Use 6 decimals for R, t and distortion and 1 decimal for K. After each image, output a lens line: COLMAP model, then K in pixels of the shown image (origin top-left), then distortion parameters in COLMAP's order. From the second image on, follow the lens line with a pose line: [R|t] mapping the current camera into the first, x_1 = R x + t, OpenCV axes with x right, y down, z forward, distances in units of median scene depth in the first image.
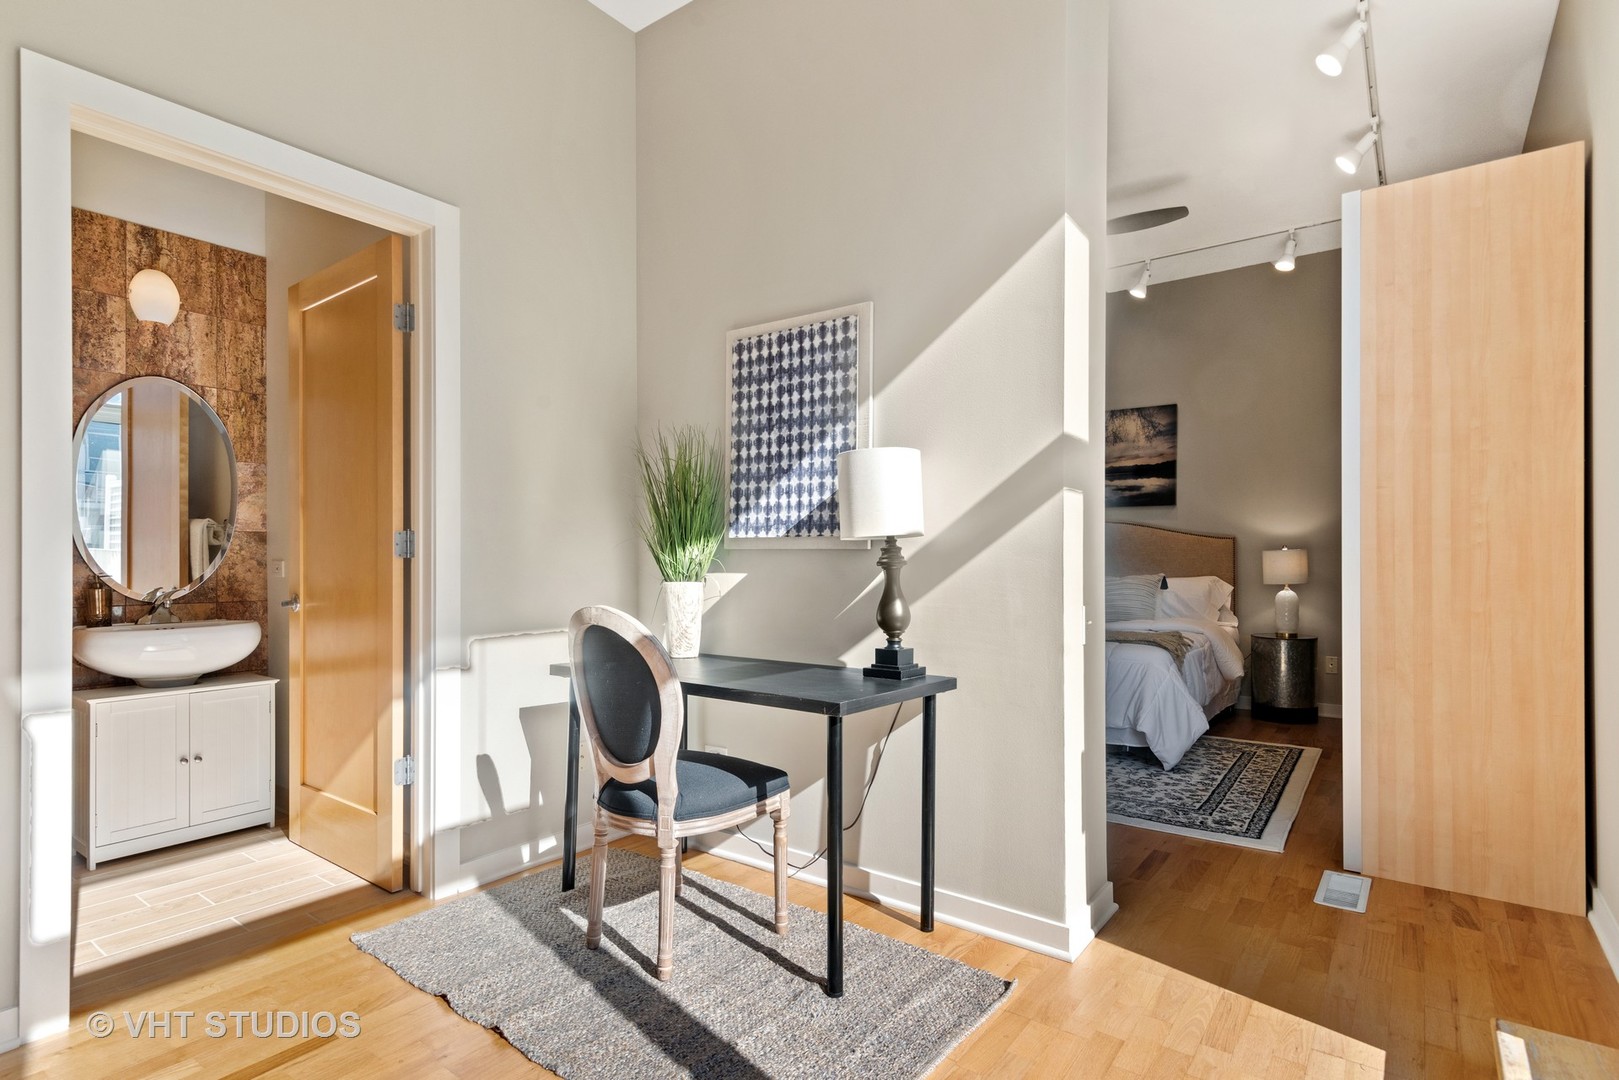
lens RADIAL K [[811.7, 0, 858.5], [0, 811.7, 561.0], [0, 0, 1]] dist [-0.002950, -0.000714]
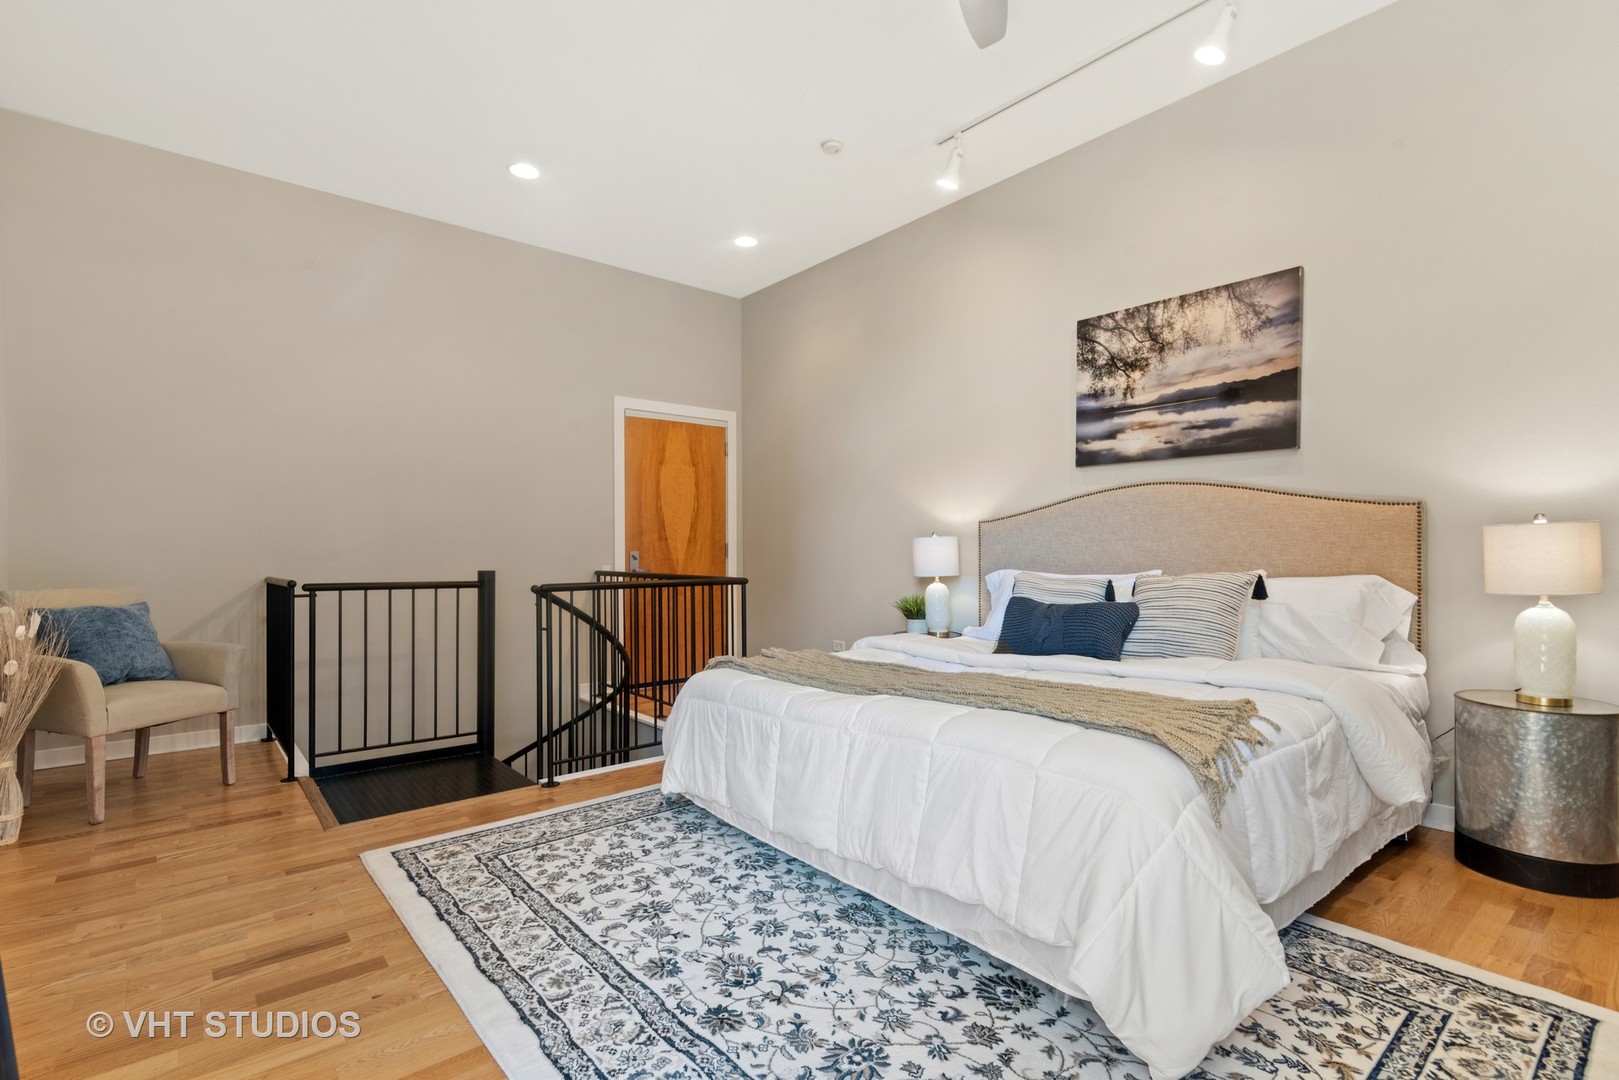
lens RADIAL K [[751.2, 0, 810.0], [0, 751.2, 564.5], [0, 0, 1]] dist [0.013875, -0.000148]
pose [[0.960991, 0.003124, -0.276561, 0.221765], [0.001964, 0.999834, 0.018116, 0.001650], [0.276571, -0.017952, 0.960826, 0.422834]]
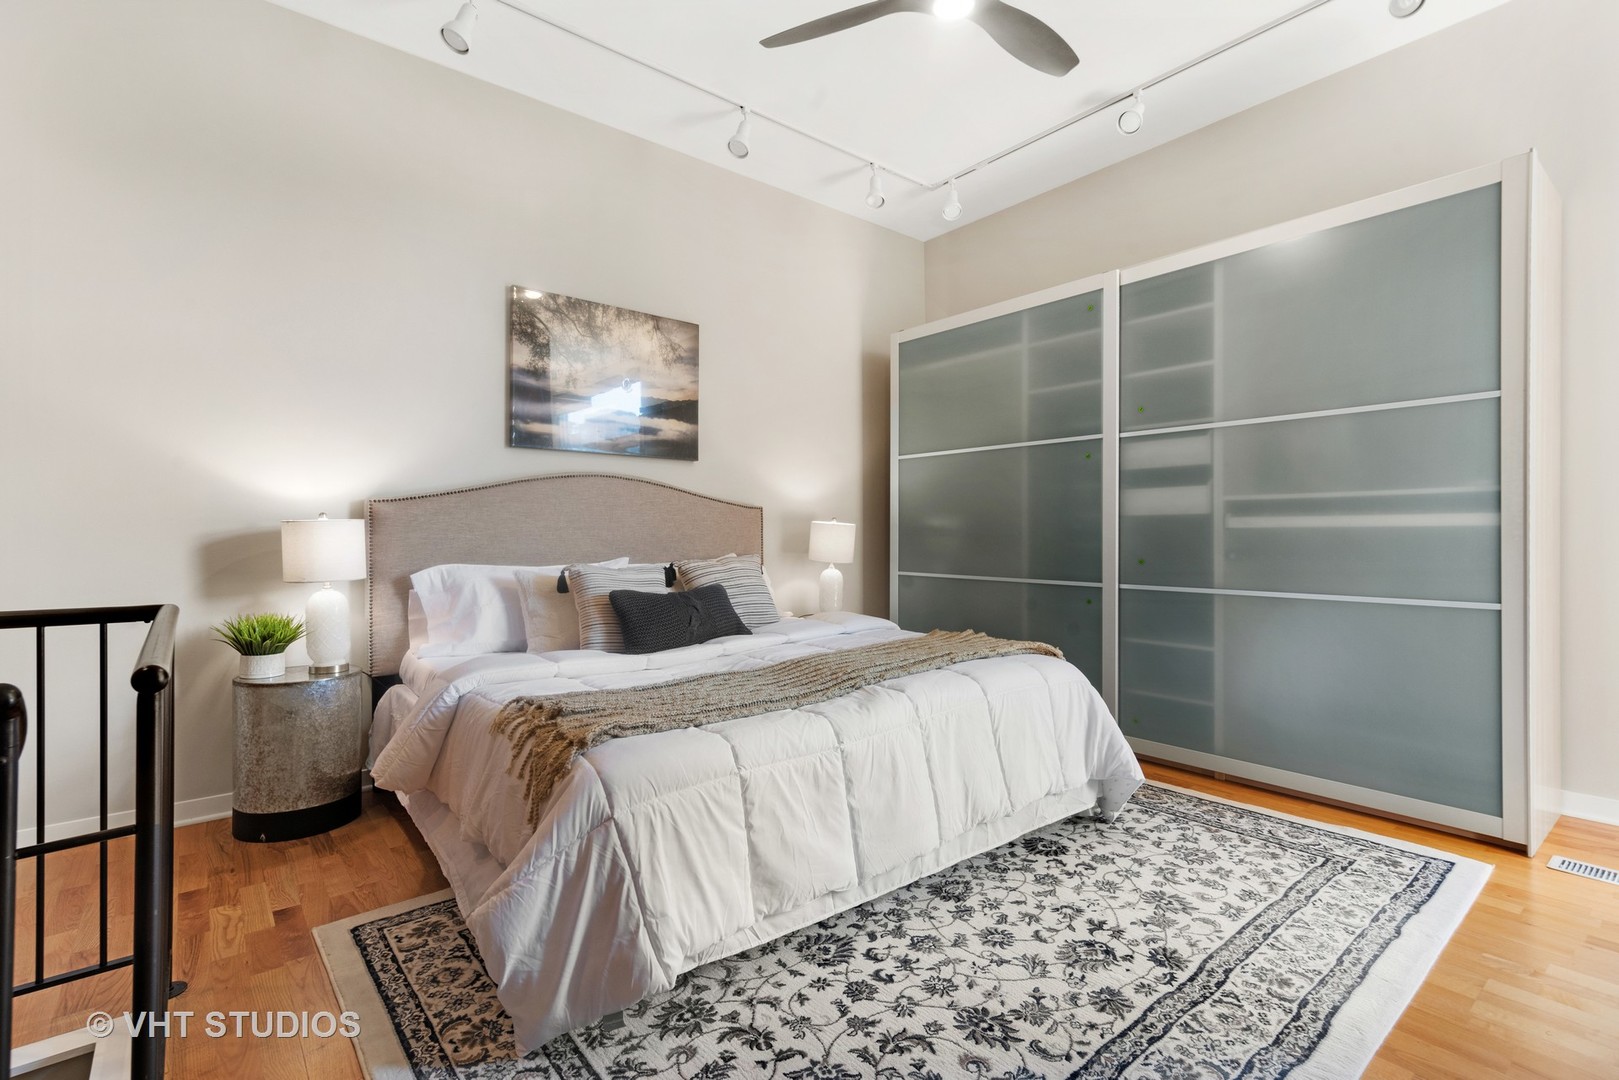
lens RADIAL K [[739.4, 0, 809.5], [0, 739.4, 540.0], [0, 0, 1]] dist [0.010571, -0.000462]
pose [[0.303971, -0.006433, 0.952660, -0.230574], [0.006445, 0.999968, 0.004696, 0.000591], [-0.952660, 0.004712, 0.304002, 0.732207]]
